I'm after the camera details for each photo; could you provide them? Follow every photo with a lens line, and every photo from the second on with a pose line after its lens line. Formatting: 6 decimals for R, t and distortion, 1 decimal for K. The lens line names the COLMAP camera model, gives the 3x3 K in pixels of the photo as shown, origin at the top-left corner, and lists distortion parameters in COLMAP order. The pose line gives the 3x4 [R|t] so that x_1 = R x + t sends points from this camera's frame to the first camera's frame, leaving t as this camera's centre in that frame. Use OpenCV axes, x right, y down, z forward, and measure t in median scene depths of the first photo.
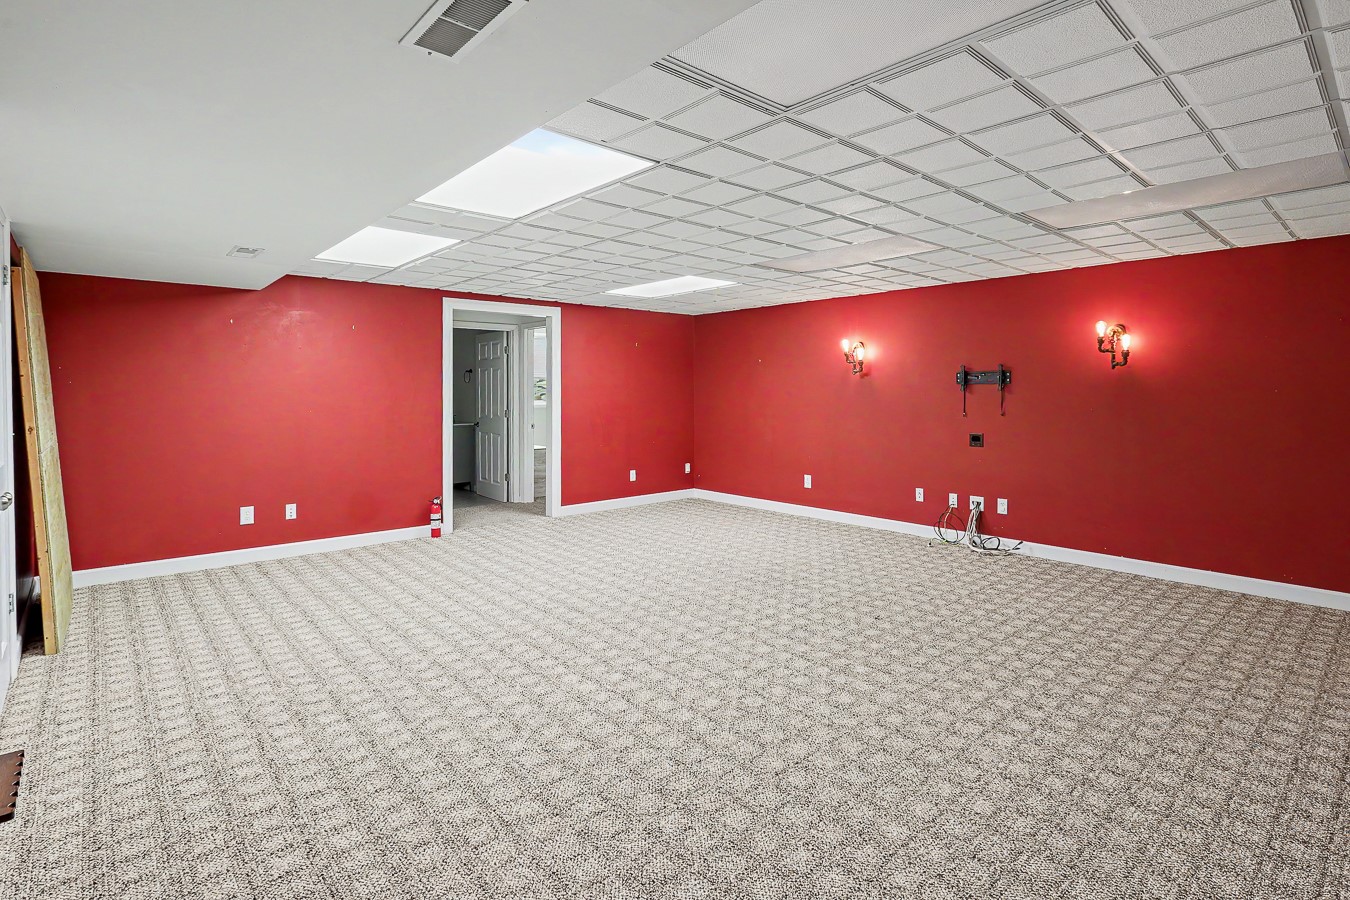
lens RADIAL K [[655.5, 0, 677.8], [0, 655.5, 428.2], [0, 0, 1]] dist [-0.030746, 0.000026]
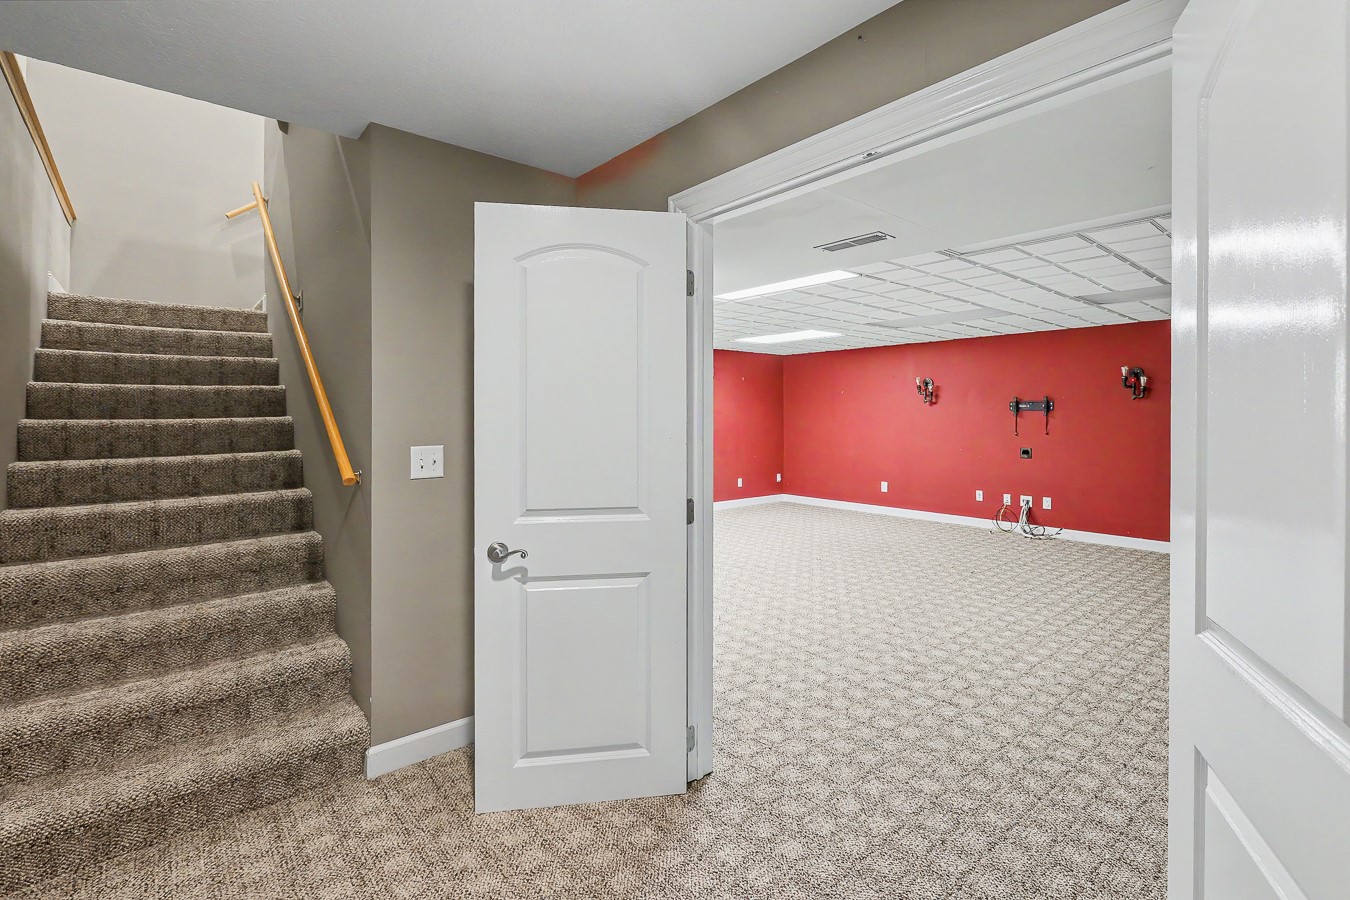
lens RADIAL K [[621.8, 0, 692.2], [0, 621.8, 421.4], [0, 0, 1]] dist [-0.016258, -0.000061]
pose [[0.999959, 0.006832, -0.006010, -0.214470], [-0.007121, 0.998750, -0.049477, 0.021393], [0.005665, 0.049518, 0.998757, -0.267106]]
